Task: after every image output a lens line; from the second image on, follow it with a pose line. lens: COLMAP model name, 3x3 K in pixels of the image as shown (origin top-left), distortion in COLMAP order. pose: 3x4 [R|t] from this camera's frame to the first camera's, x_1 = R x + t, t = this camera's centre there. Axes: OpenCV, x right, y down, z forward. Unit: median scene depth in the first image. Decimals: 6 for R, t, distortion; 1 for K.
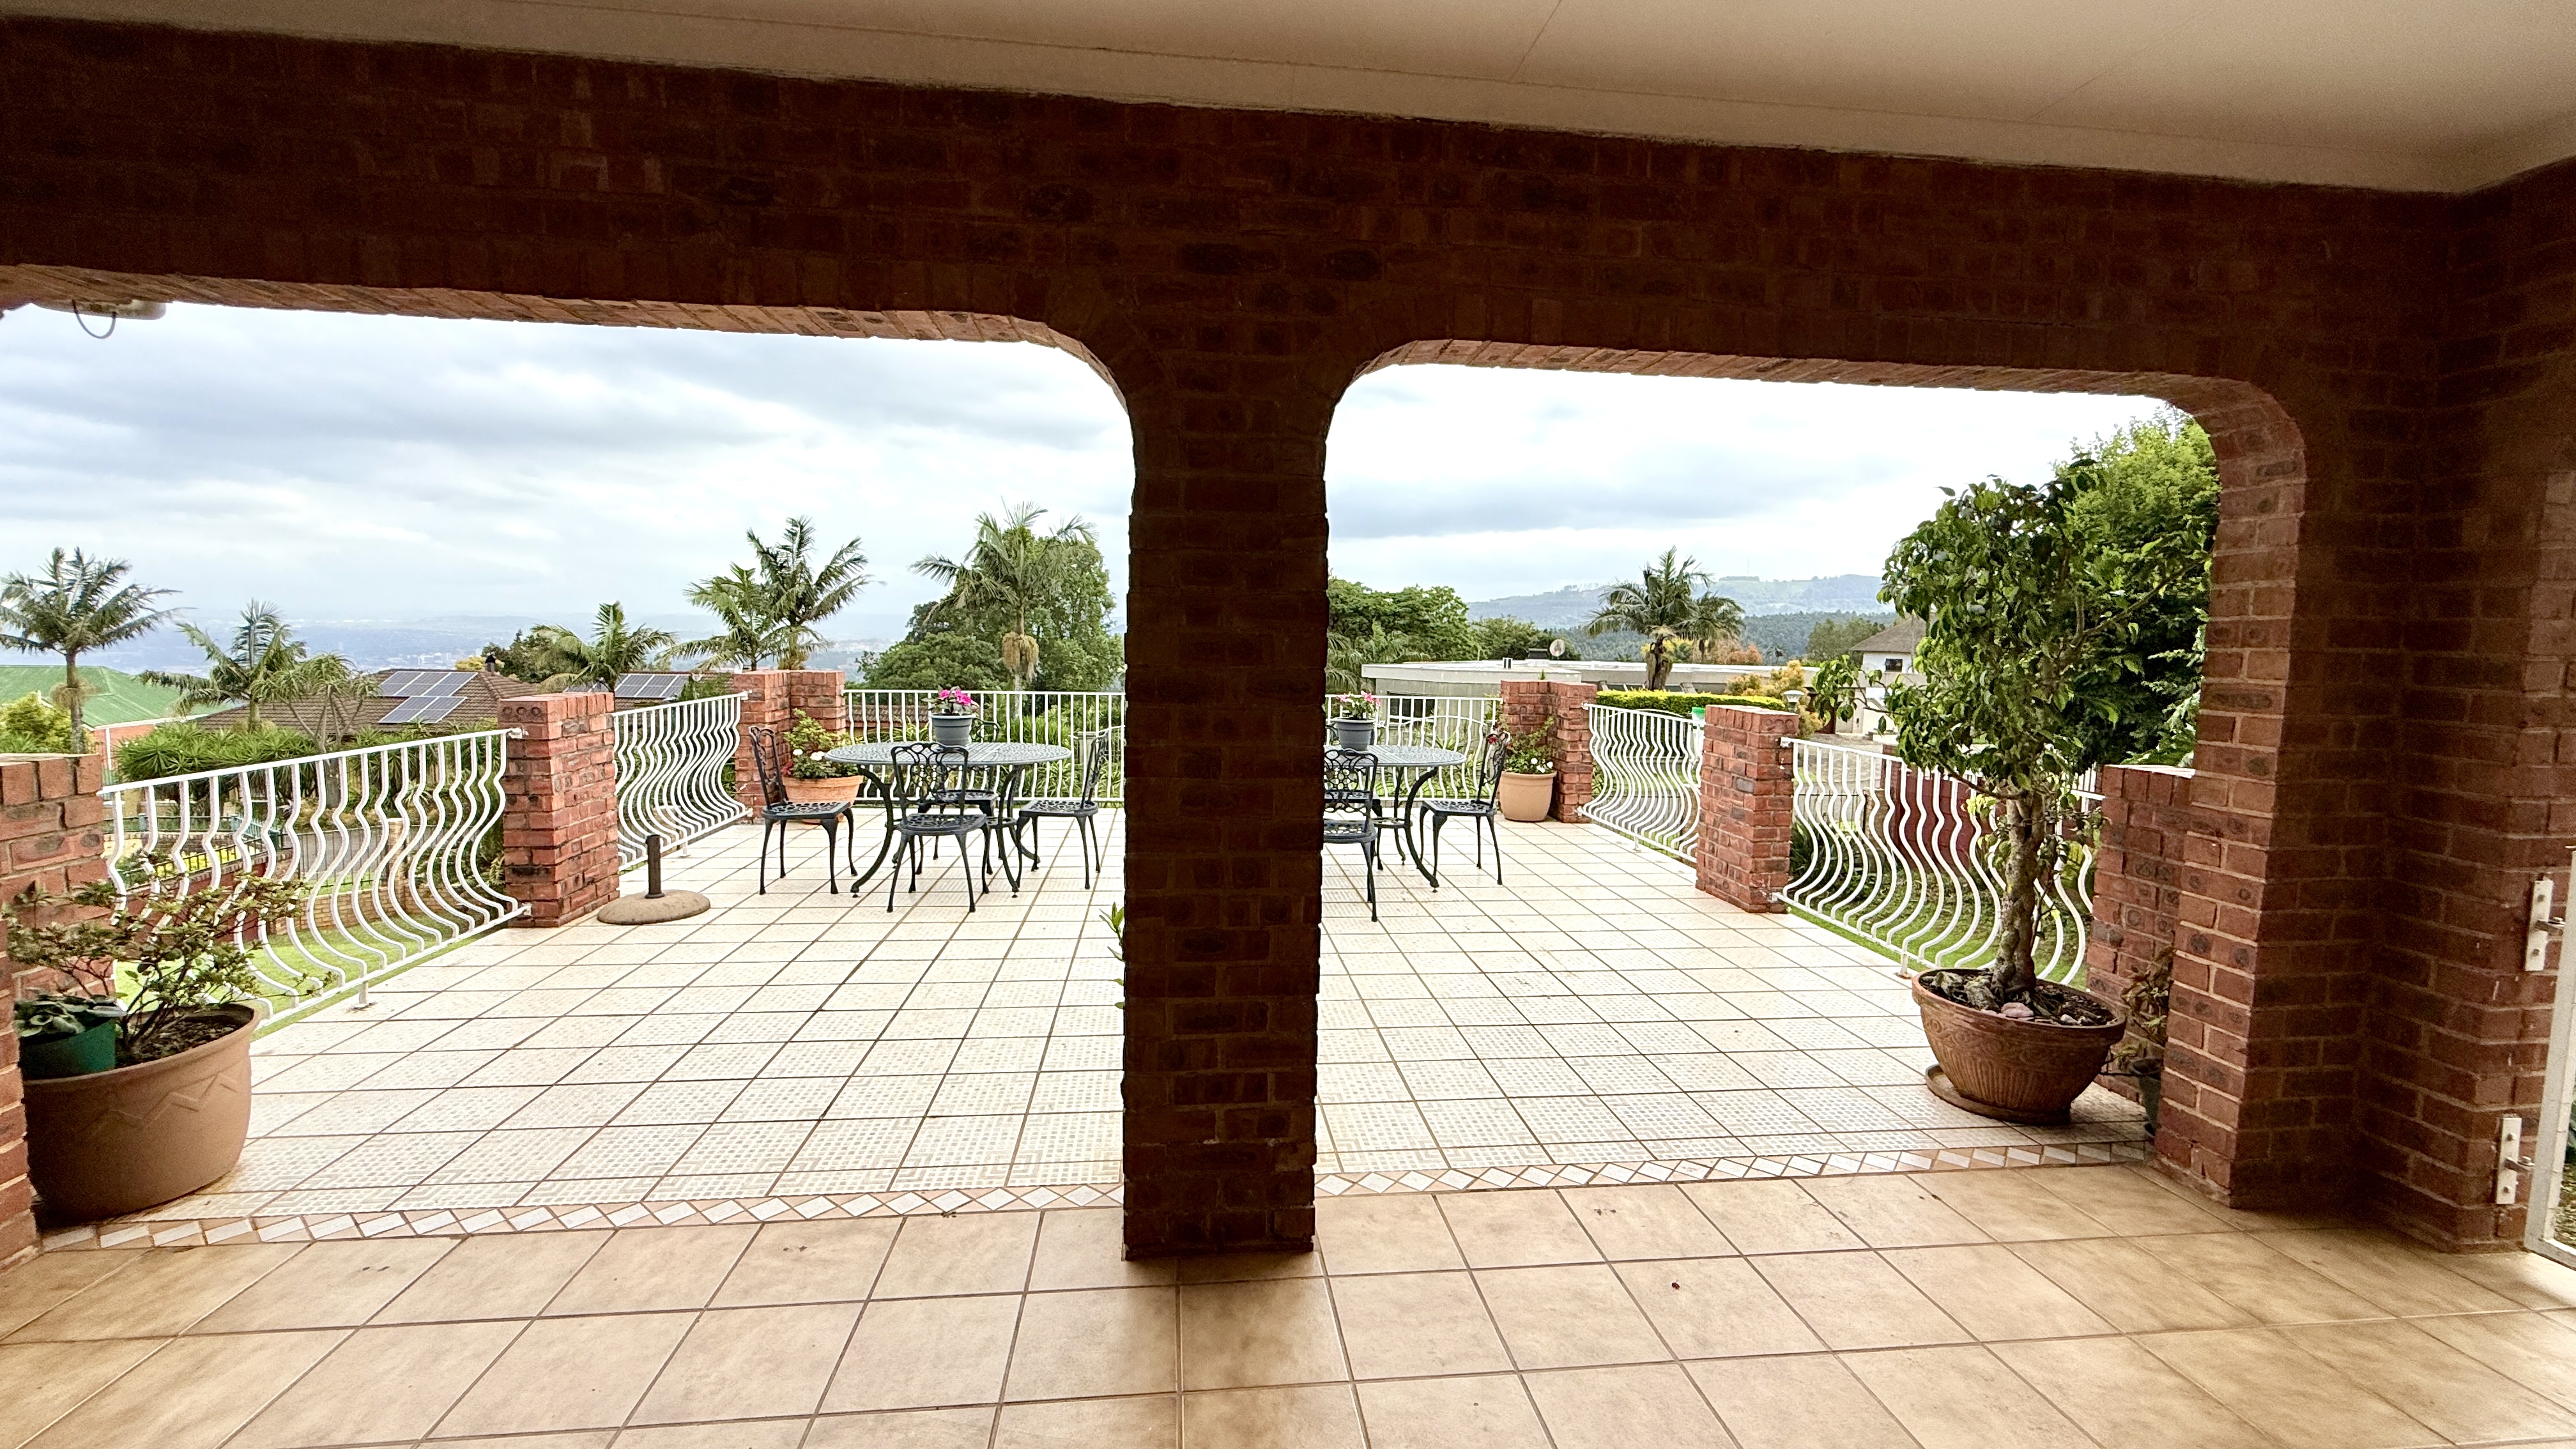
lens RADIAL K [[1034.9, 0, 1274.3], [0, 1034.9, 722.5], [0, 0, 1]] dist [-0.012947, -0.000183]
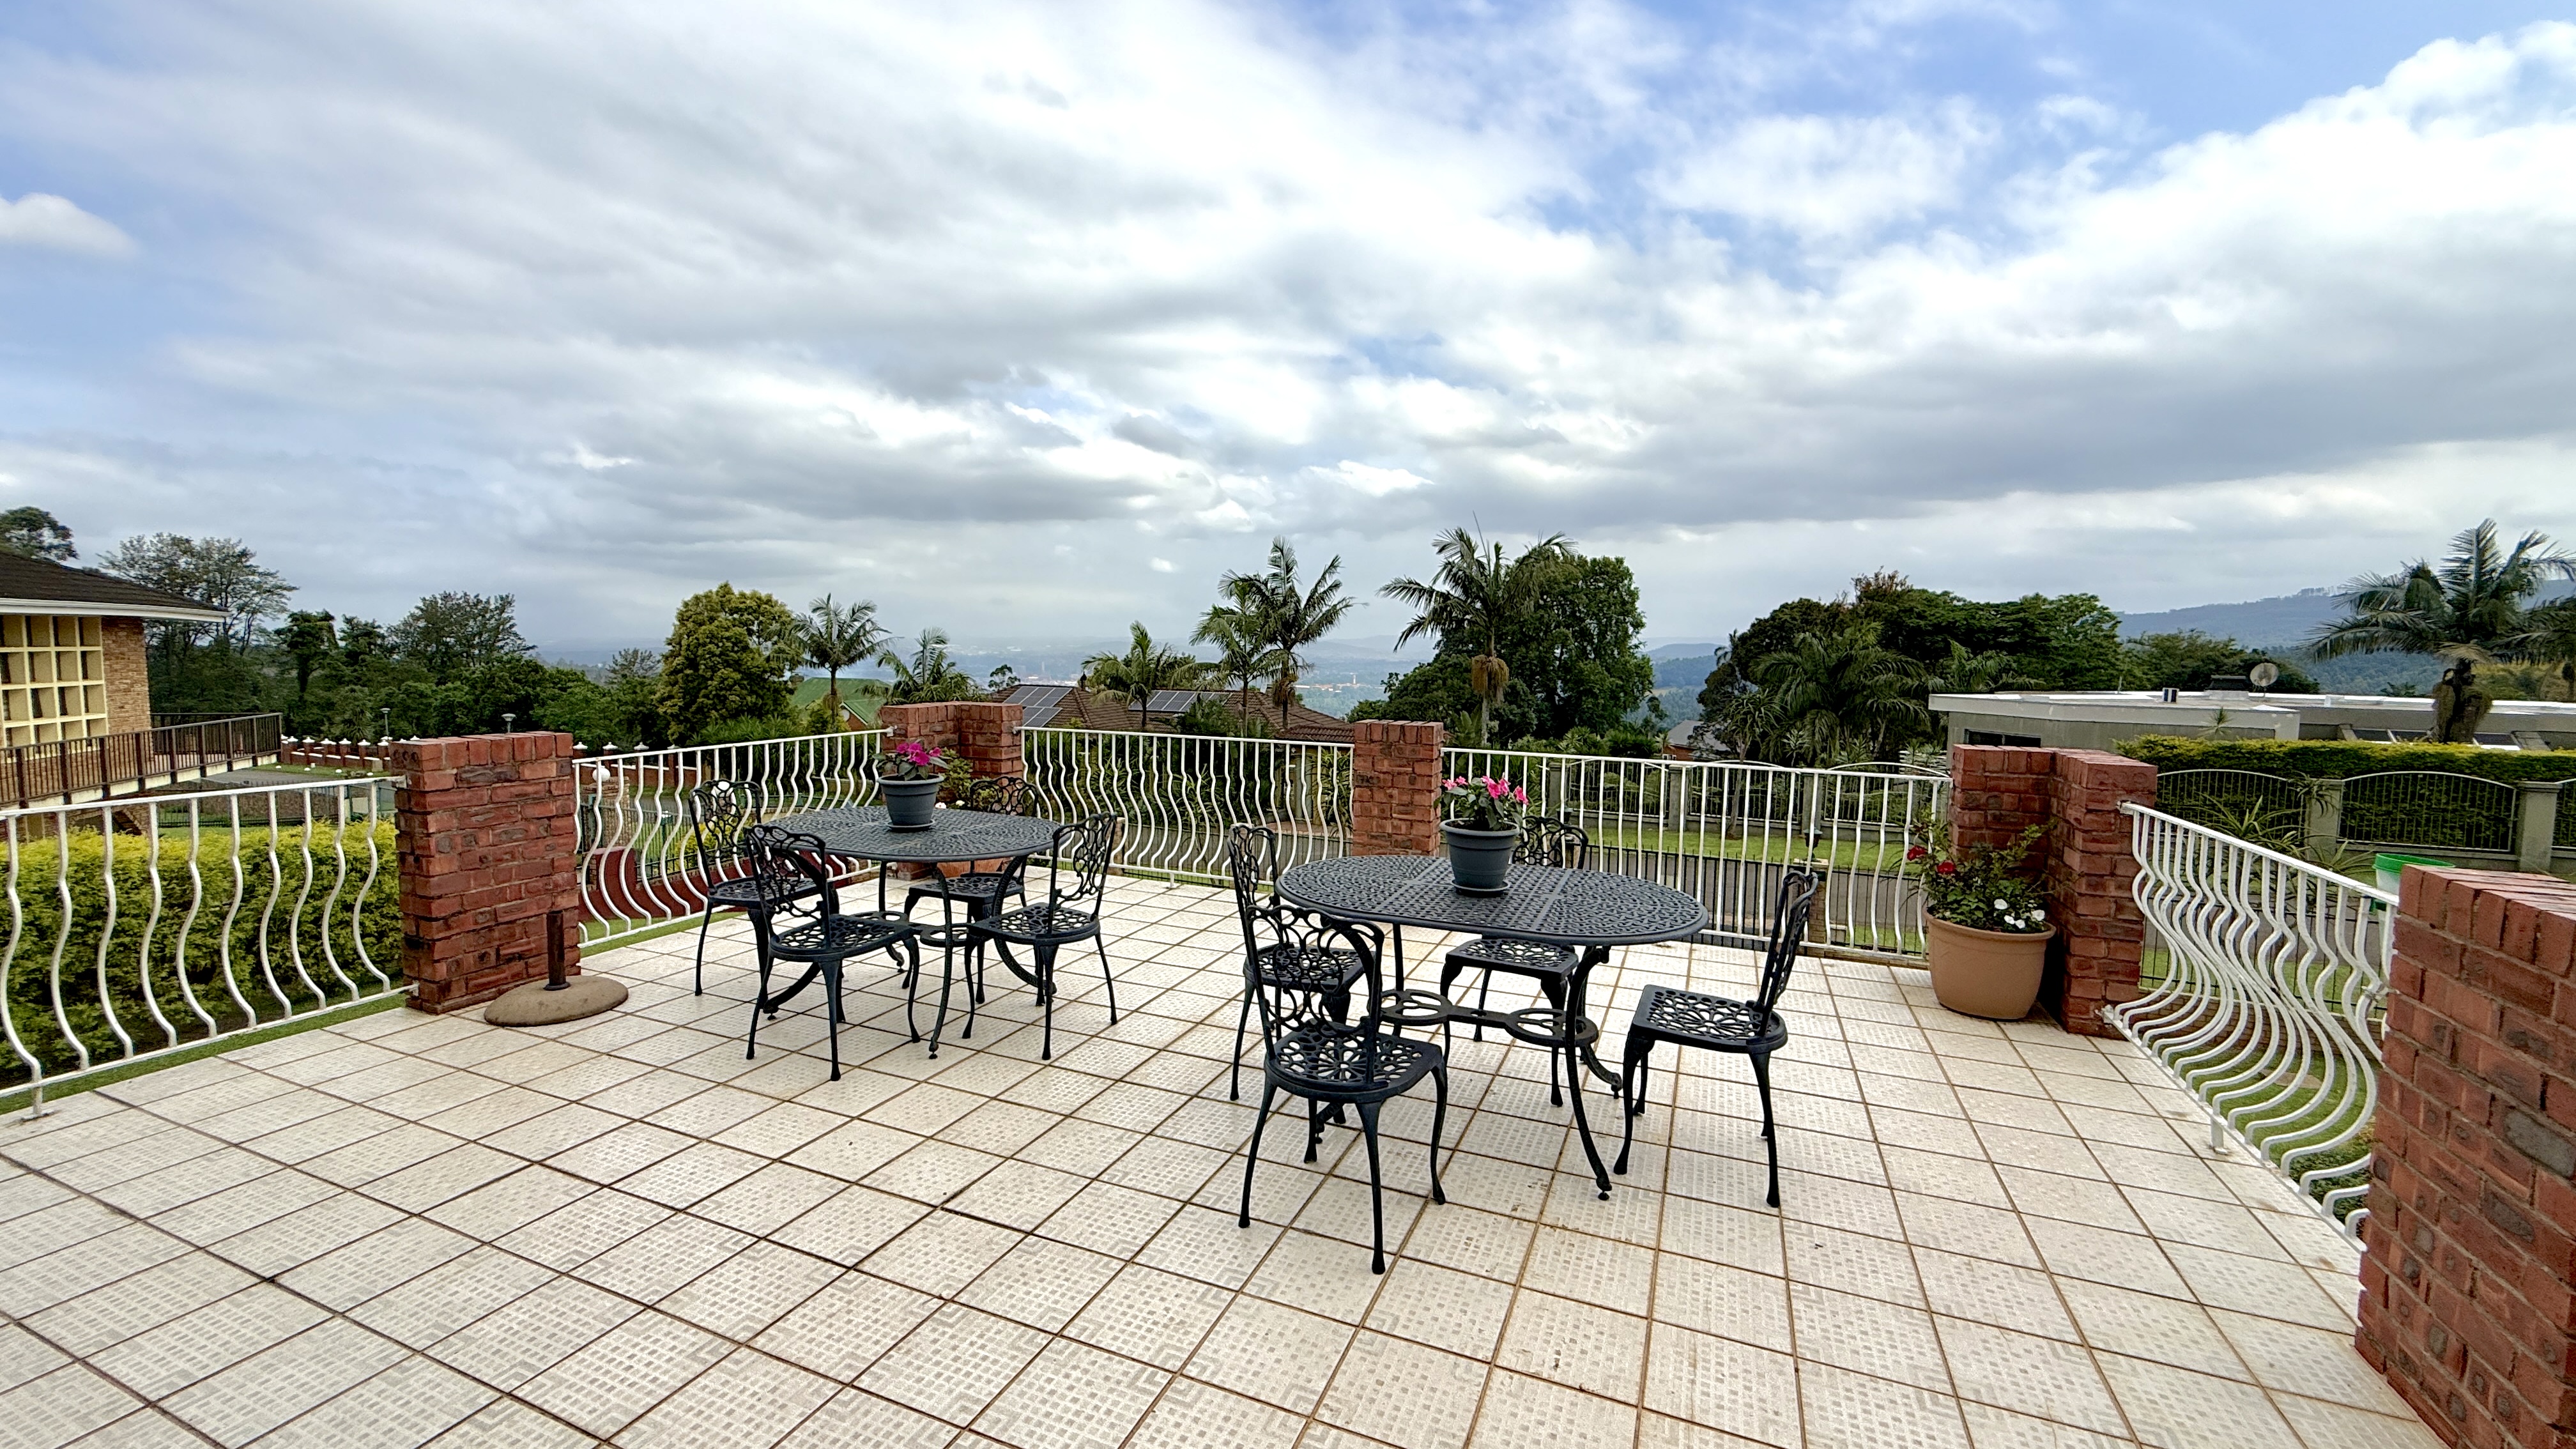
lens RADIAL K [[1029.4, 0, 1279.9], [0, 1029.4, 721.4], [0, 0, 1]] dist [0.000104, -0.000646]
pose [[0.873911, 0.029968, -0.485161, 0.040523], [-0.040117, 0.999139, -0.010546, -0.007841], [0.484427, 0.028680, 0.874361, 0.080508]]
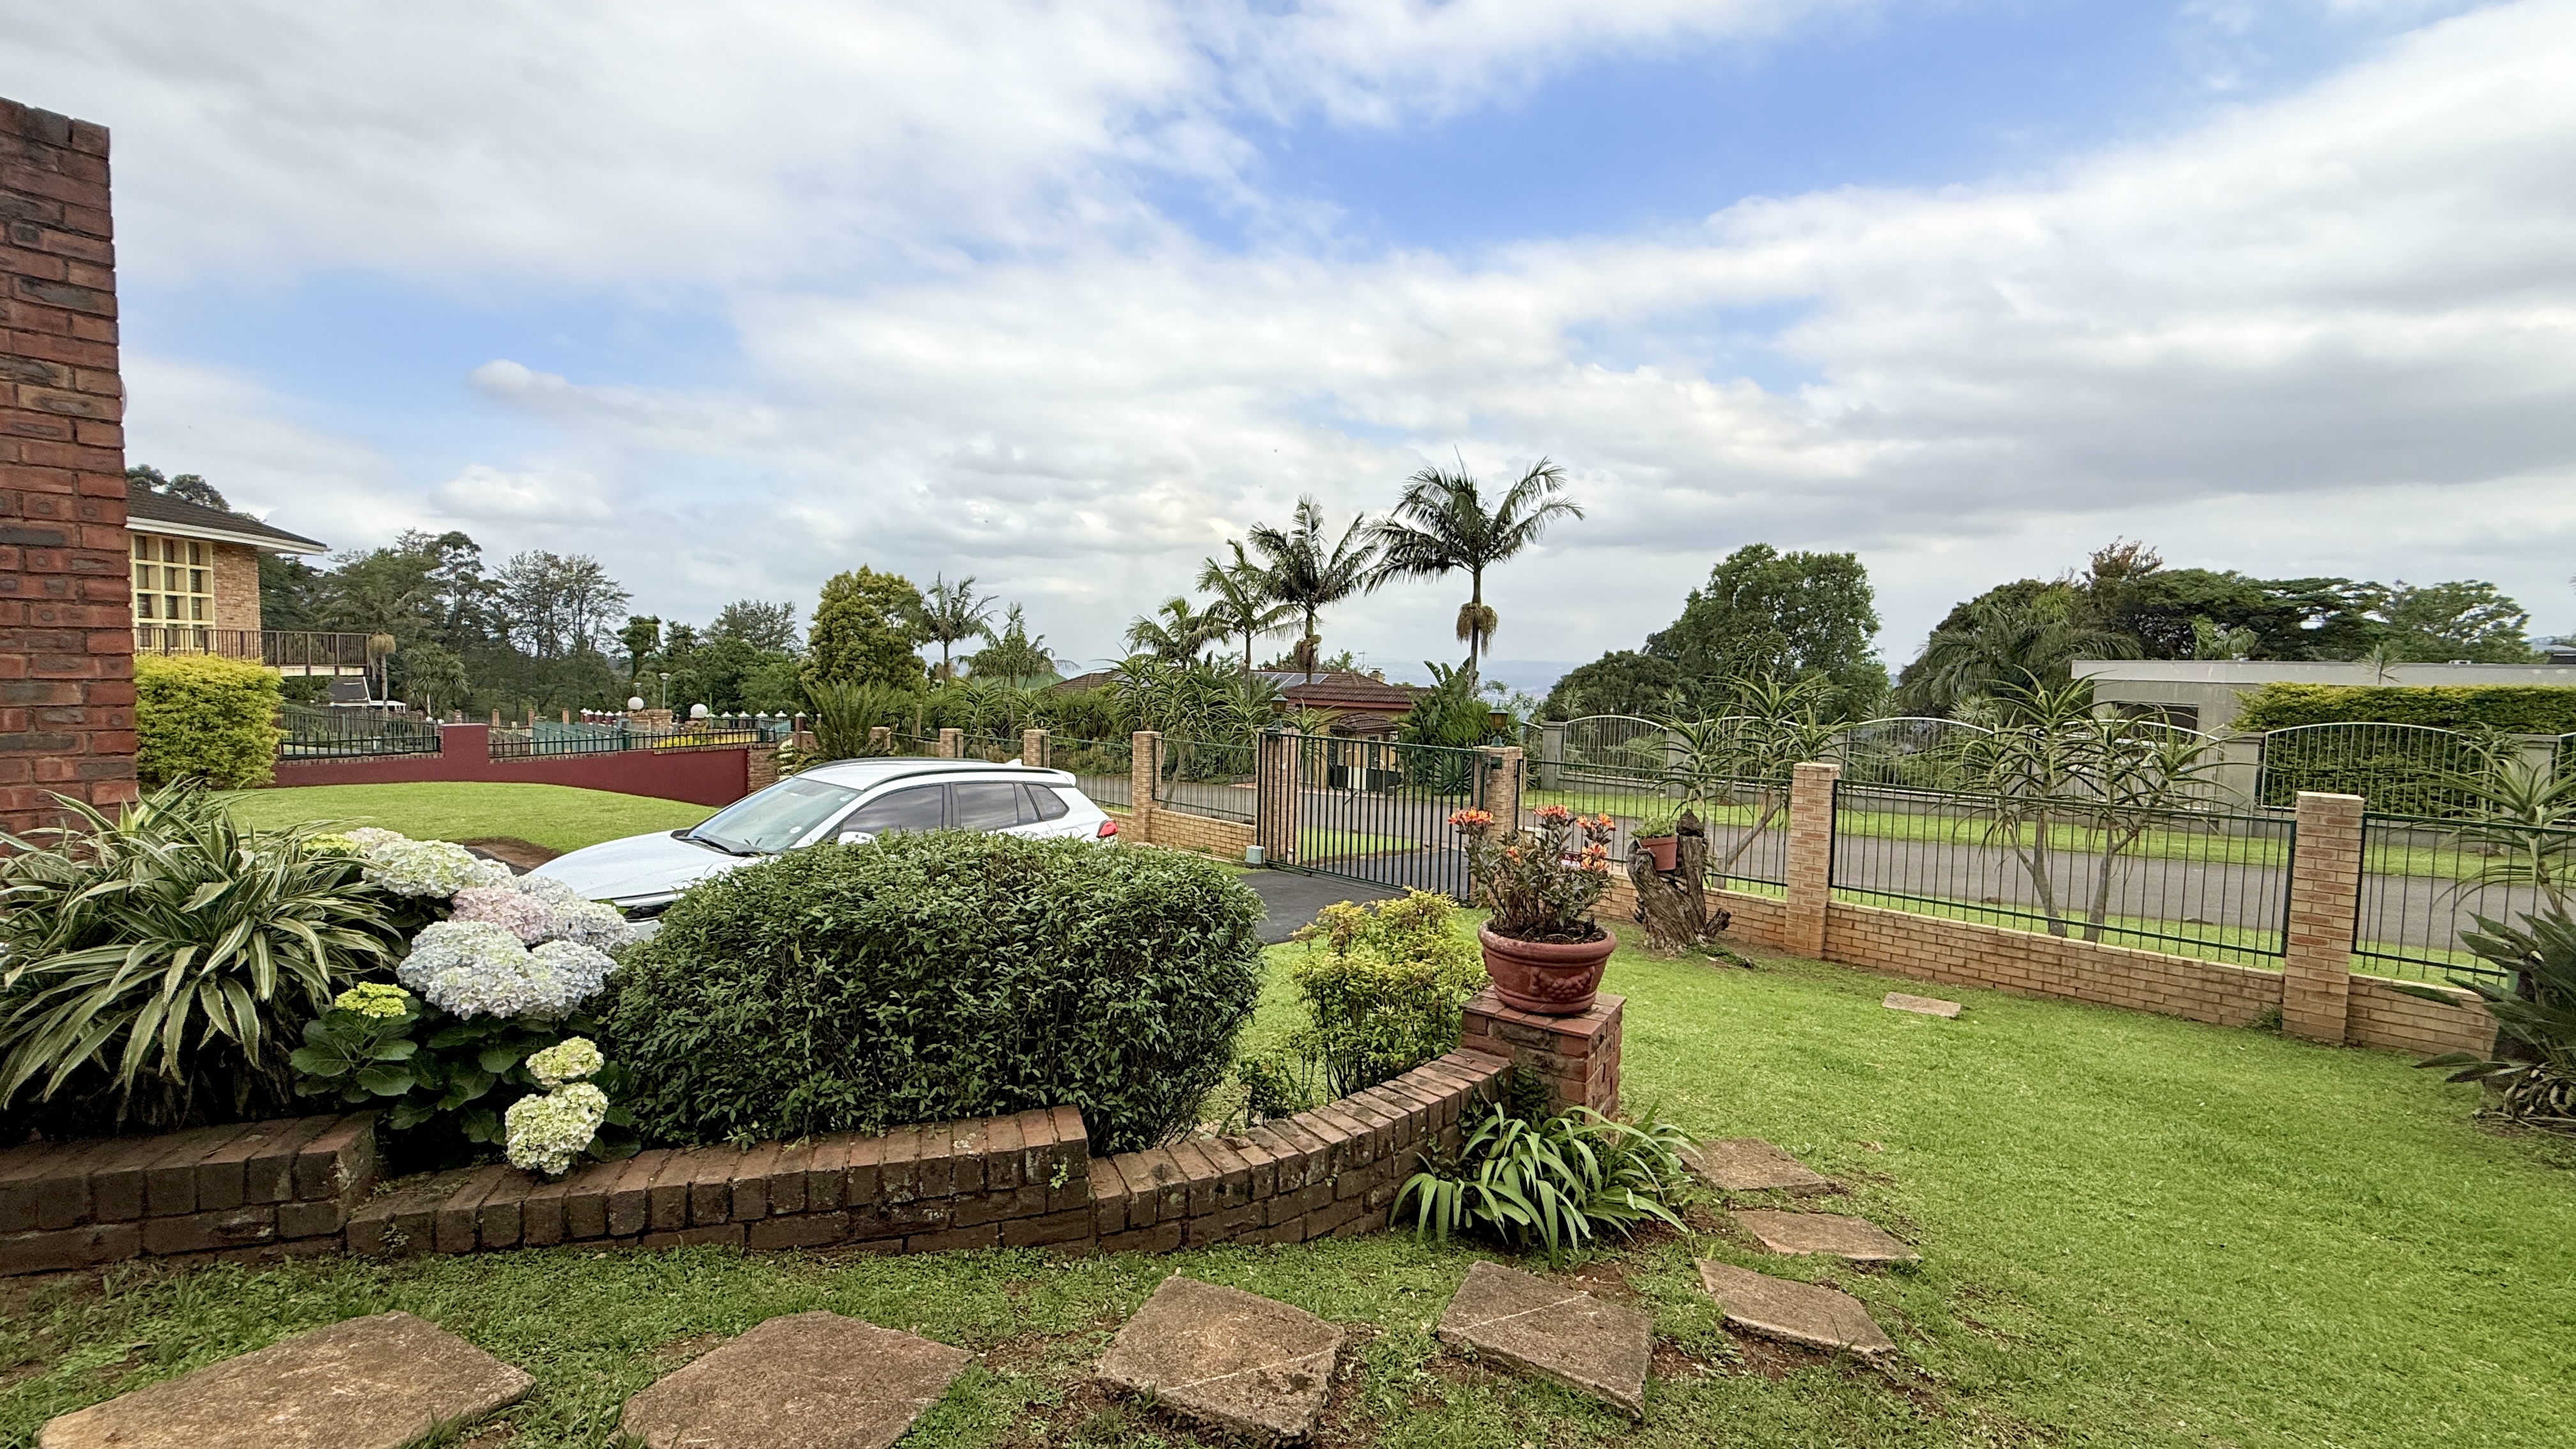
lens RADIAL K [[1029.4, 0, 1279.9], [0, 1029.4, 721.4], [0, 0, 1]] dist [0.000104, -0.000646]
pose [[0.730092, 0.038219, -0.682279, 0.195981], [-0.069797, 0.997384, -0.018818, 0.034352], [0.679775, 0.061360, 0.730850, 0.234273]]
